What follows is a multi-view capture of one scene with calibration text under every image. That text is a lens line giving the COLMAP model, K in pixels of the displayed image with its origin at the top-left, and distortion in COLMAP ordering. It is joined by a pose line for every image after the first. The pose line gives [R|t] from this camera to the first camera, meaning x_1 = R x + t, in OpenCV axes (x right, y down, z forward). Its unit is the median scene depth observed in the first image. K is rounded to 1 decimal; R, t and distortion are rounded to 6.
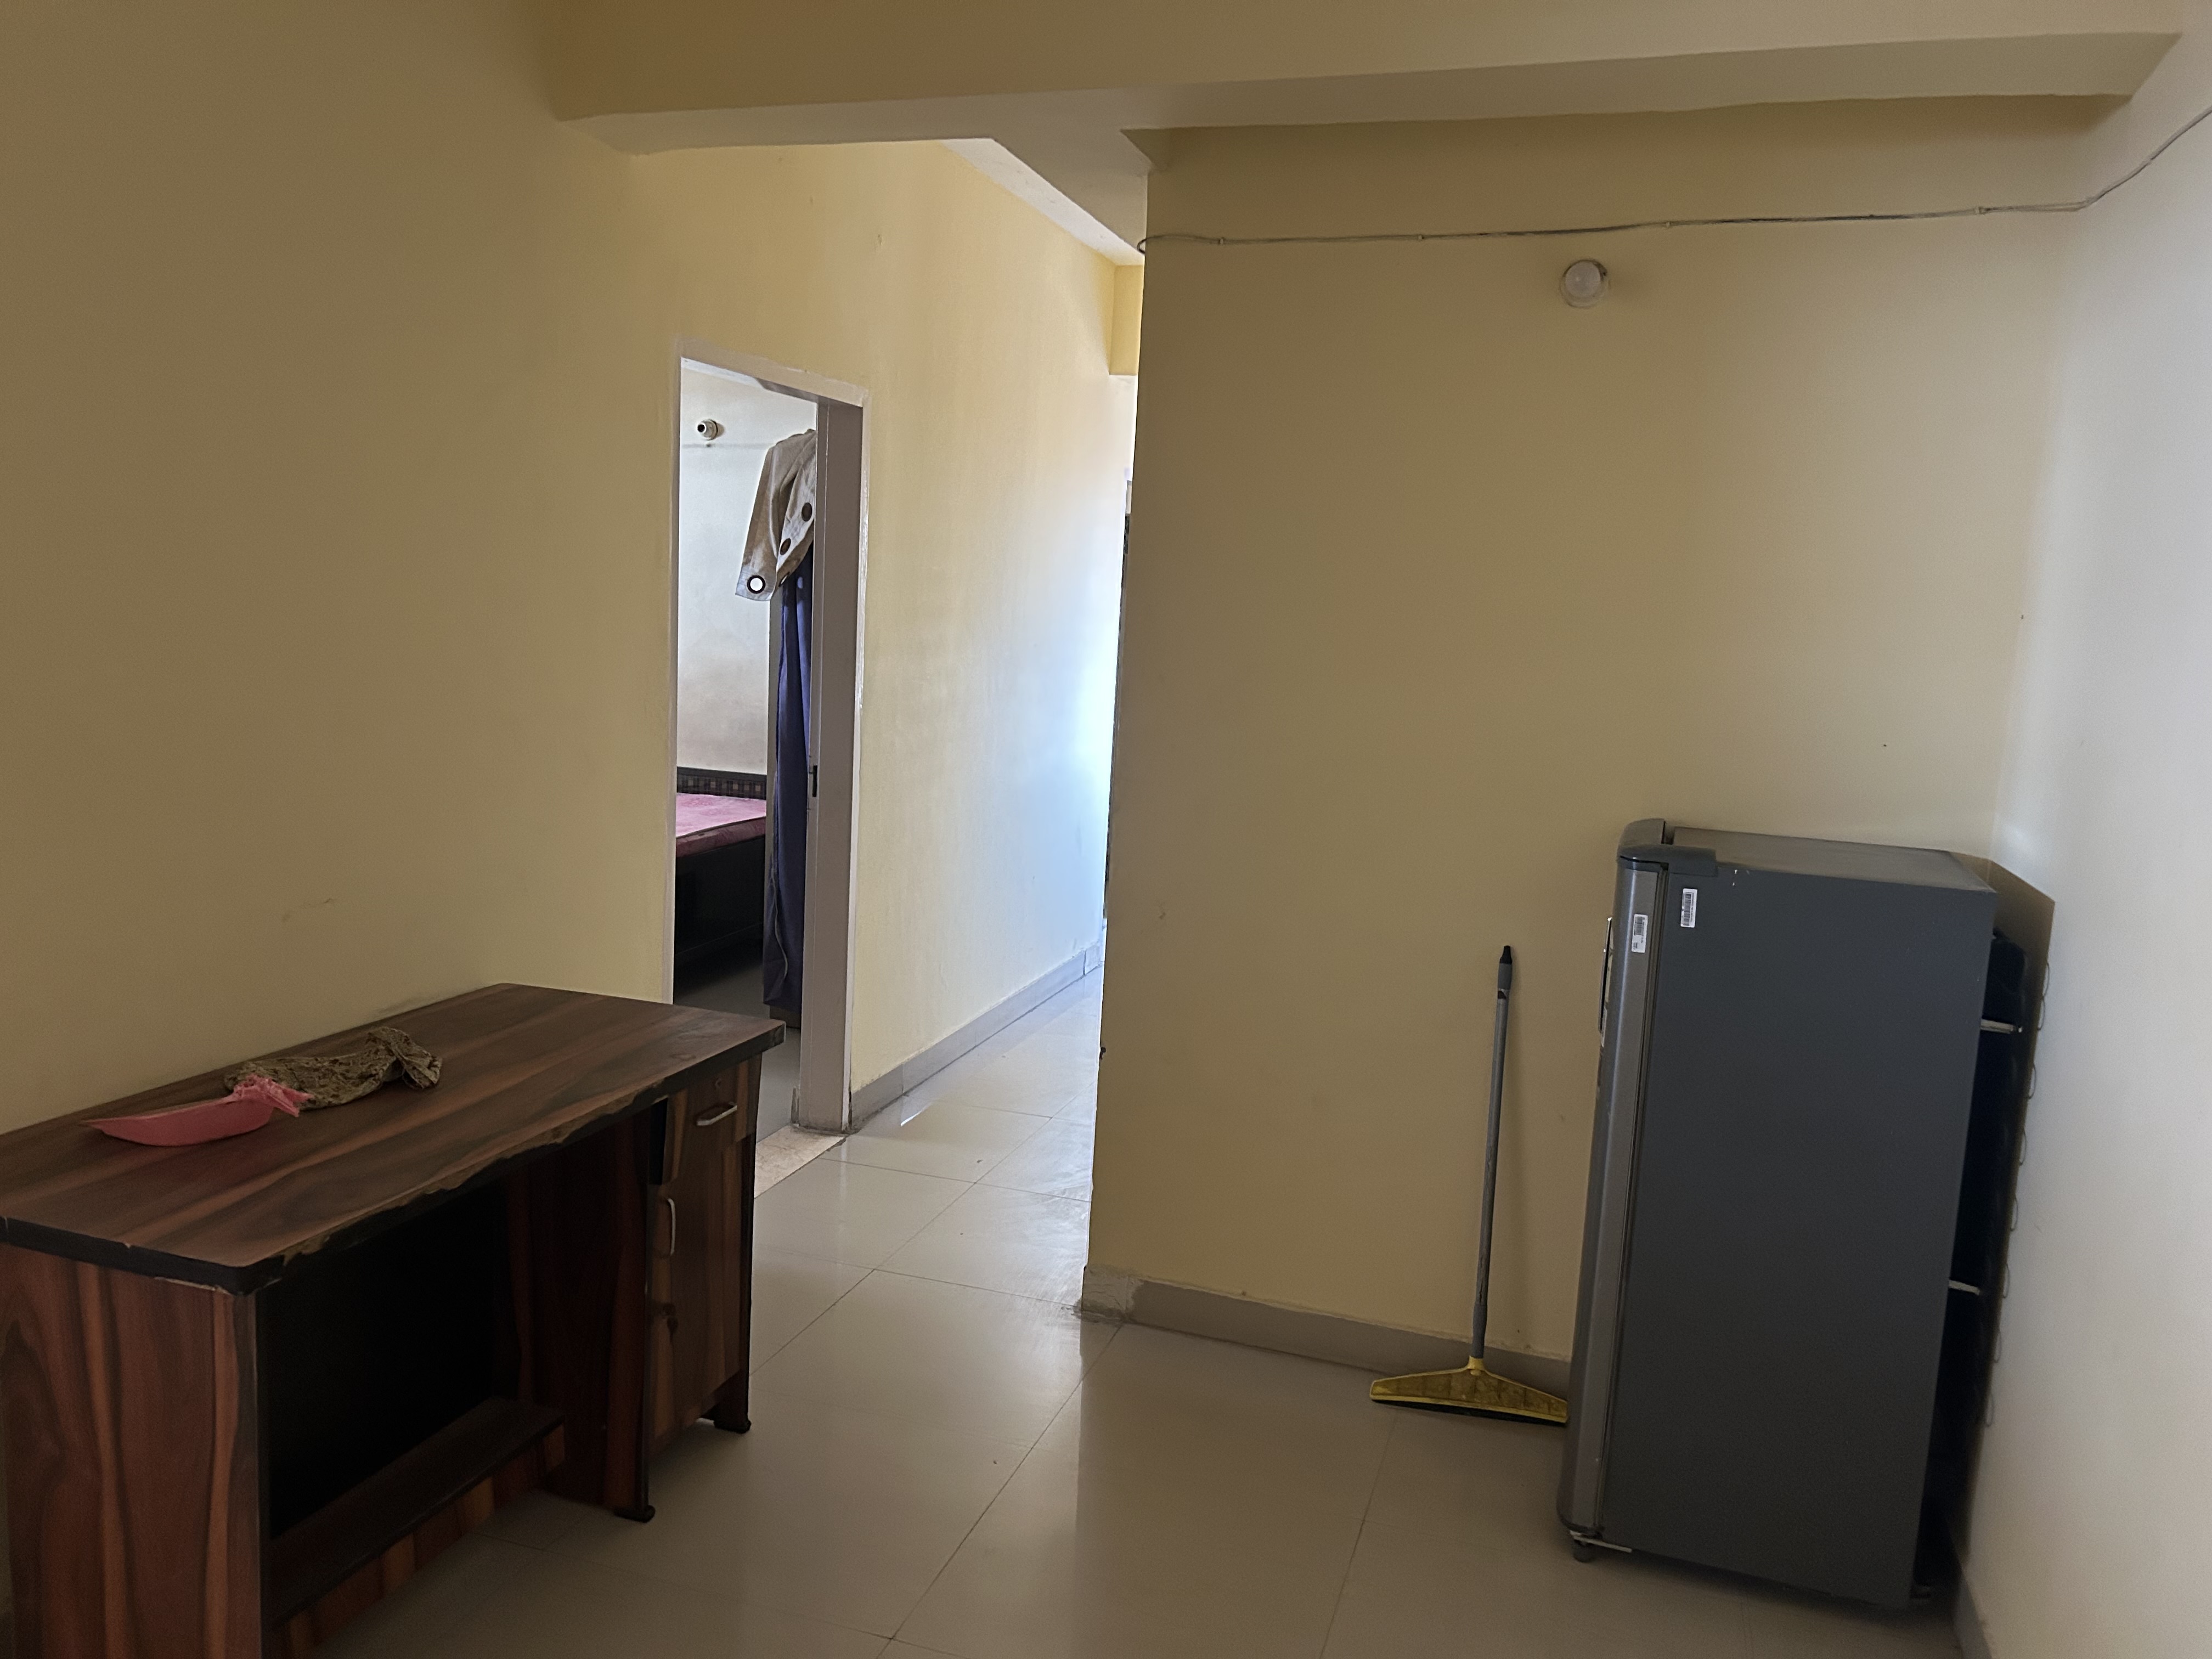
lens RADIAL K [[1560.4, 0, 1108.8], [0, 1560.4, 823.4], [0, 0, 1]] dist [0.187084, -0.001503]
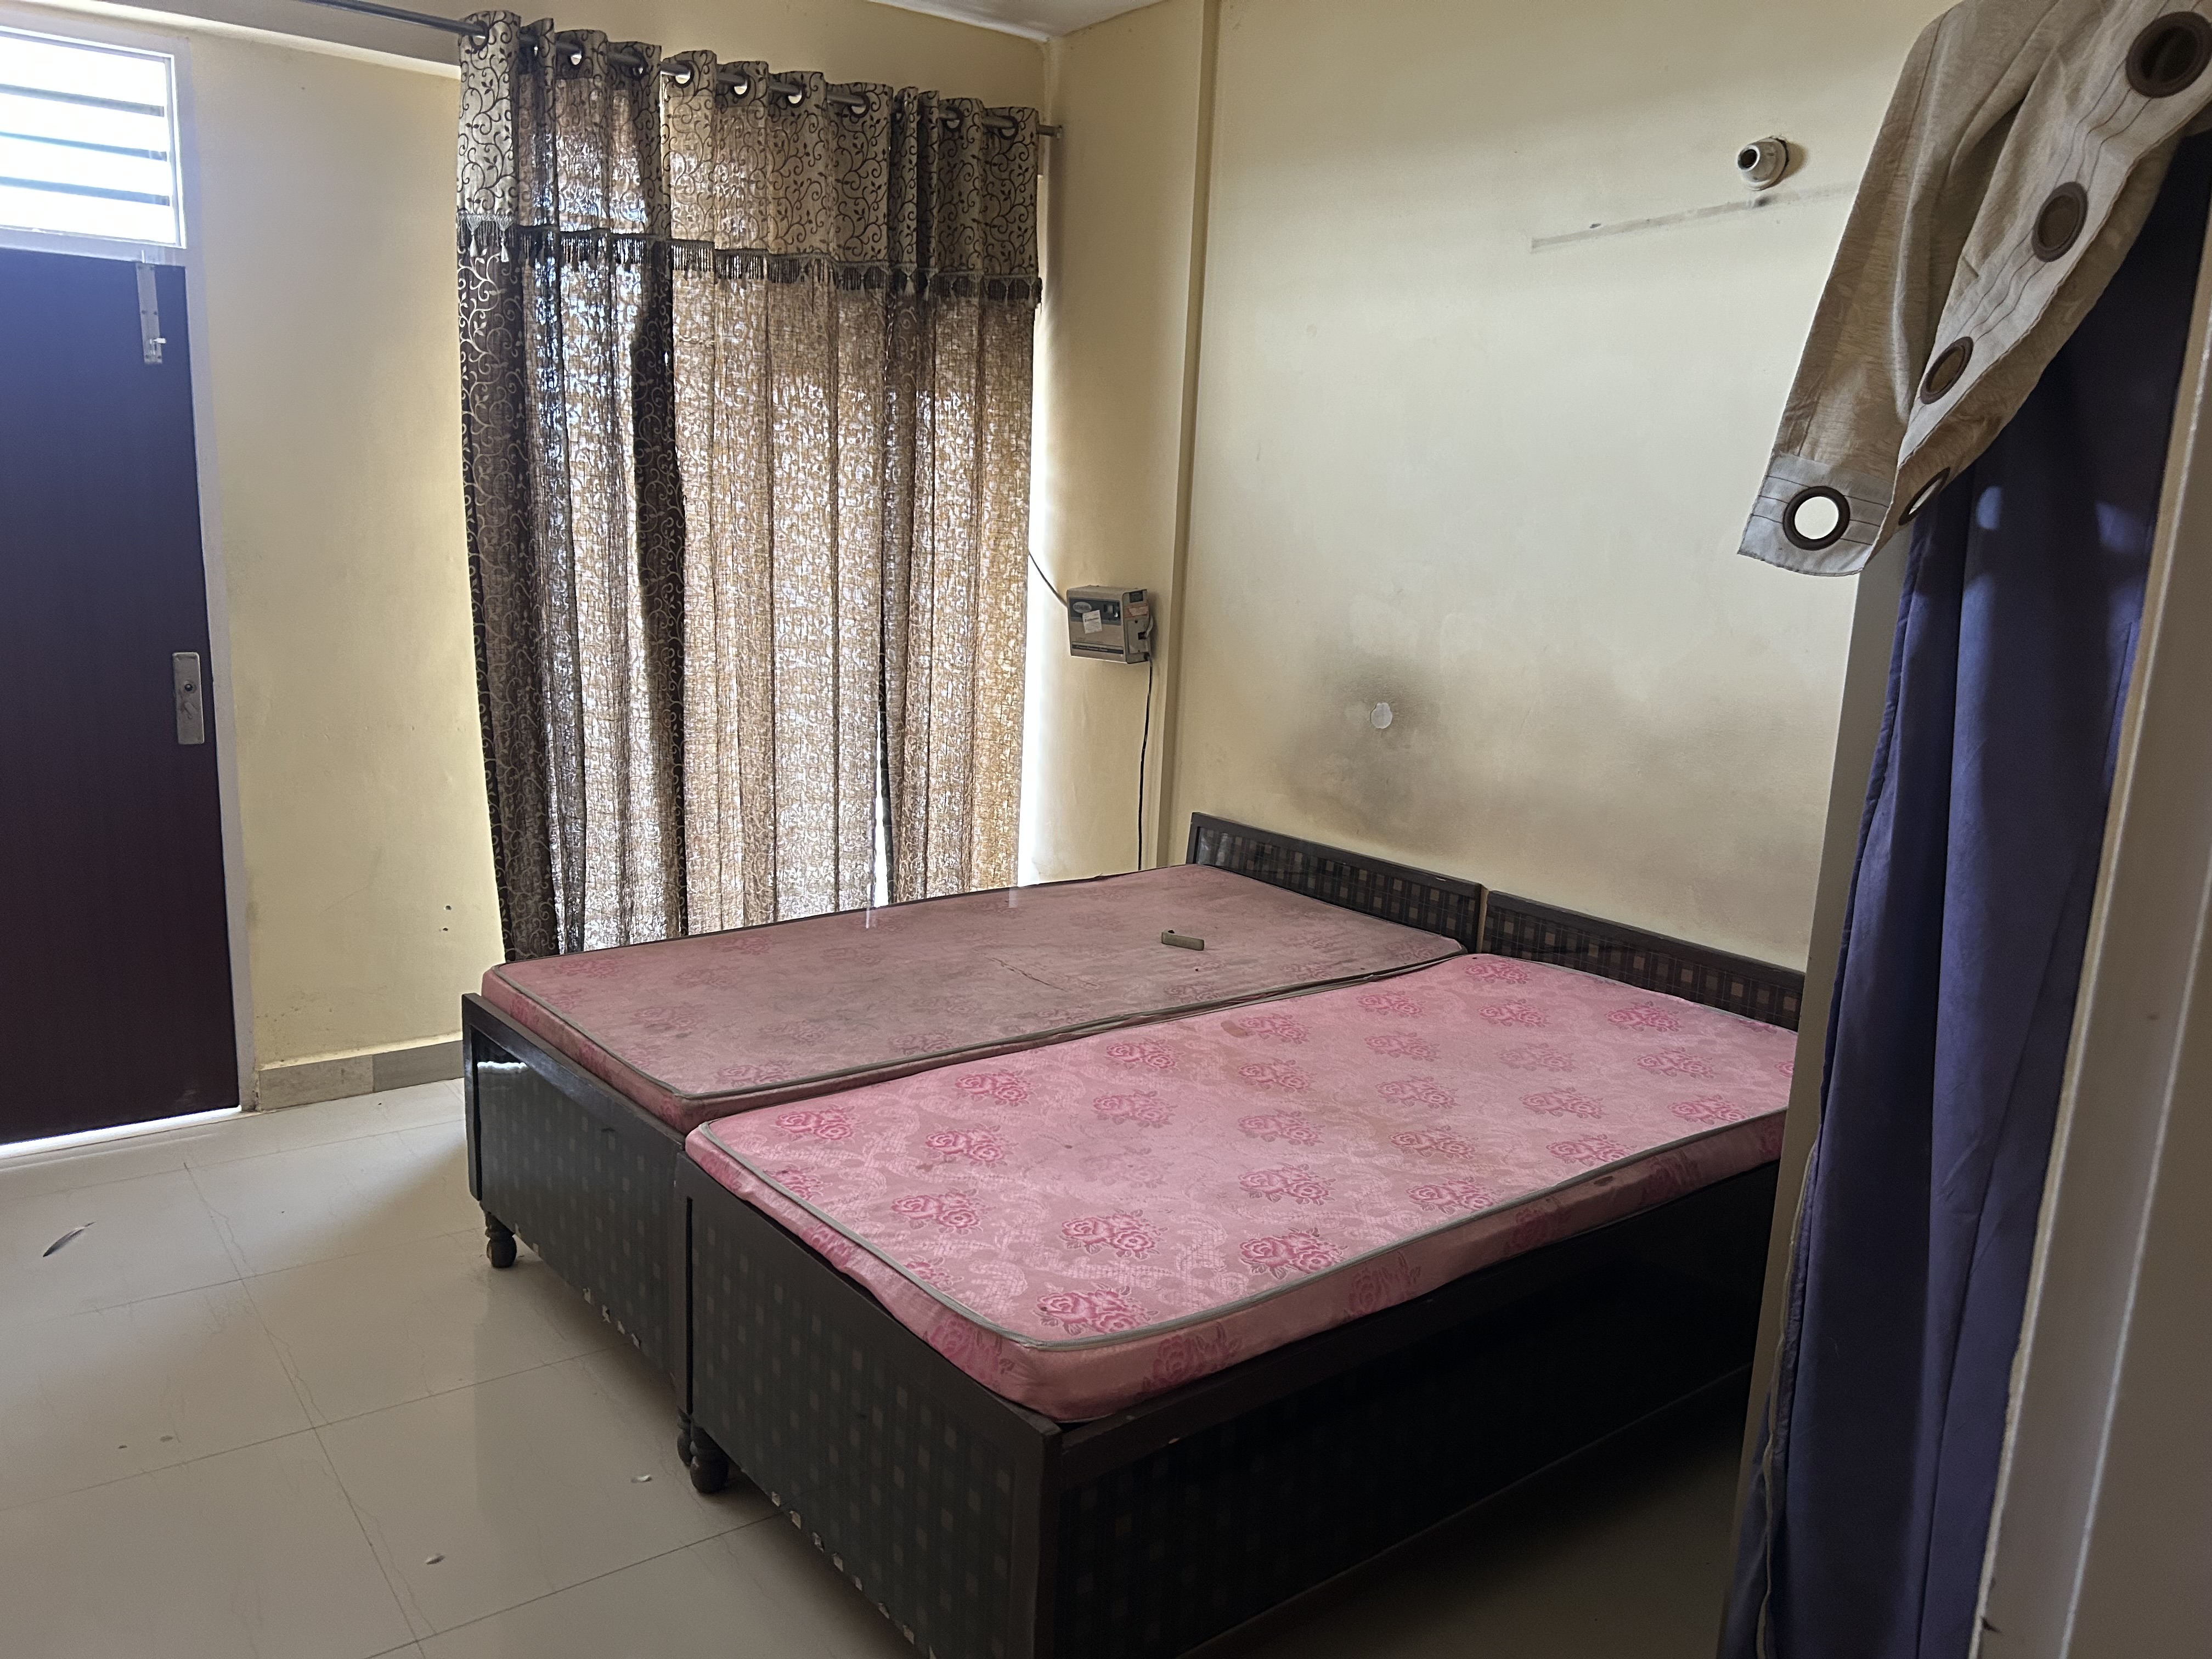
lens RADIAL K [[1661.0, 0, 1109.9], [0, 1661.0, 838.4], [0, 0, 1]] dist [0.014280, -0.016373]
pose [[0.806080, 0.104088, -0.582582, -0.144737], [-0.082543, 0.994563, 0.063486, -0.102277], [0.586022, -0.003087, 0.810289, 0.682676]]
